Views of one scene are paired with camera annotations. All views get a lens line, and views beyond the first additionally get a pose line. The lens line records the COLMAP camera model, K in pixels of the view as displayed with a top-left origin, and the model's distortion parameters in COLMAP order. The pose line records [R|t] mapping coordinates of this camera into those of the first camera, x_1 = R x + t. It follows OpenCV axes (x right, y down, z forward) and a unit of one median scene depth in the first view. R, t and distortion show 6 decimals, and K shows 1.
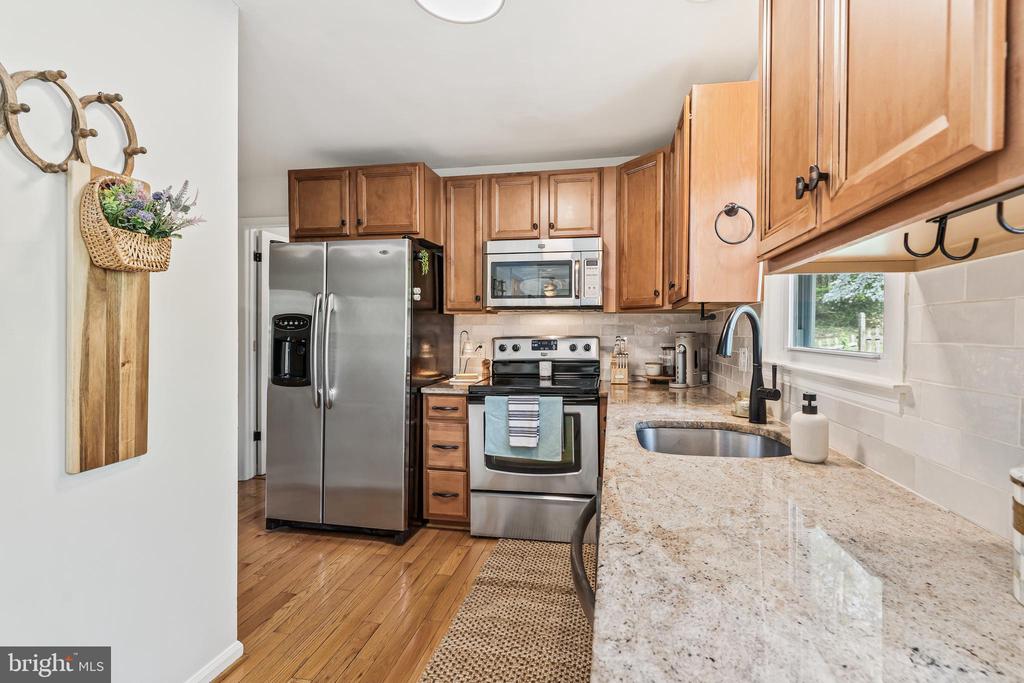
lens RADIAL K [[455.3, 0, 526.8], [0, 455.3, 336.5], [0, 0, 1]] dist [-0.000991, -0.000025]
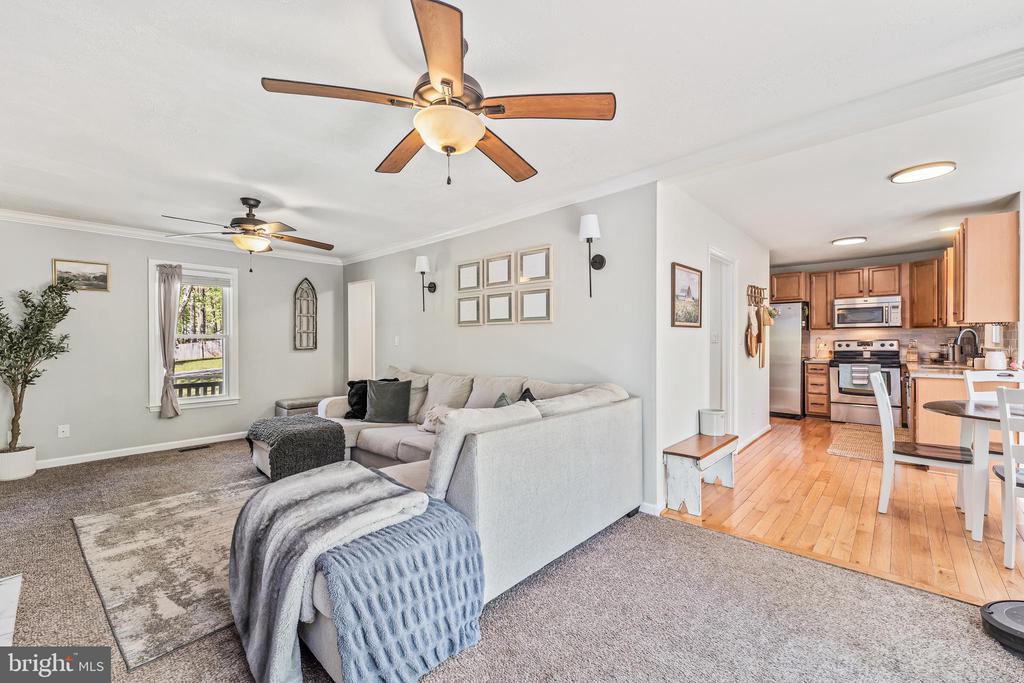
lens RADIAL K [[411.6, 0, 512.0], [0, 411.6, 341.5], [0, 0, 1]] dist [-0.000303, -0.000043]
pose [[0.845188, -0.007294, -0.534420, -0.377436], [0.004210, 0.999967, -0.006990, 0.015348], [0.534453, 0.003658, 0.845190, -1.757537]]
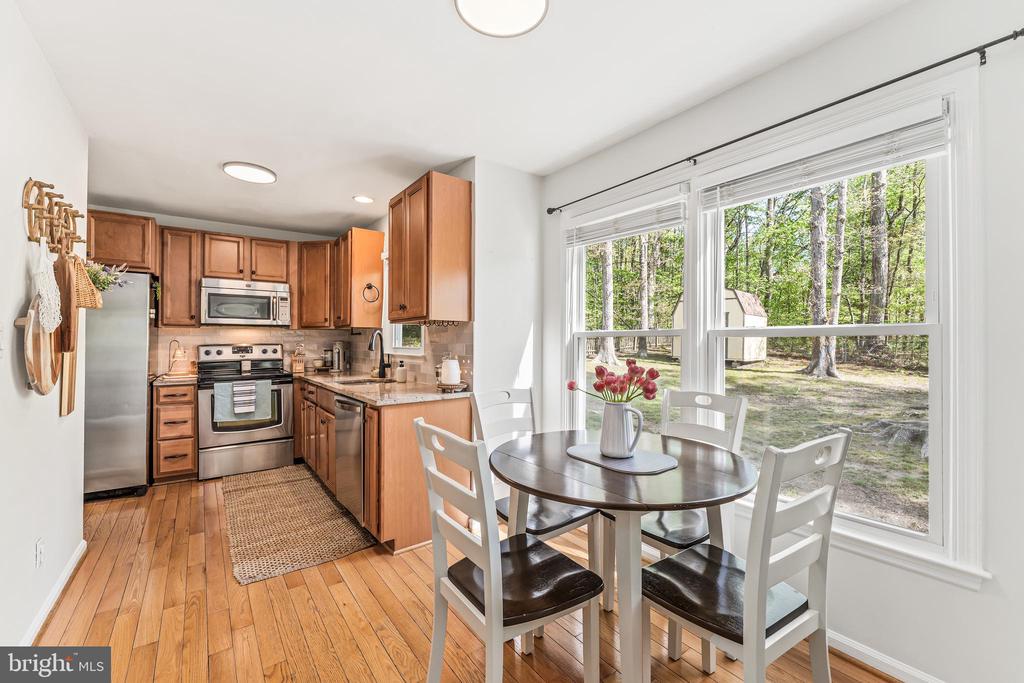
lens RADIAL K [[434.5, 0, 509.2], [0, 434.5, 339.7], [0, 0, 1]] dist [-0.008174, -0.000065]
pose [[0.687359, 0.001167, 0.726317, -0.434766], [0.008902, 0.999910, -0.010031, 0.008129], [-0.726263, 0.013361, 0.687287, -0.665862]]
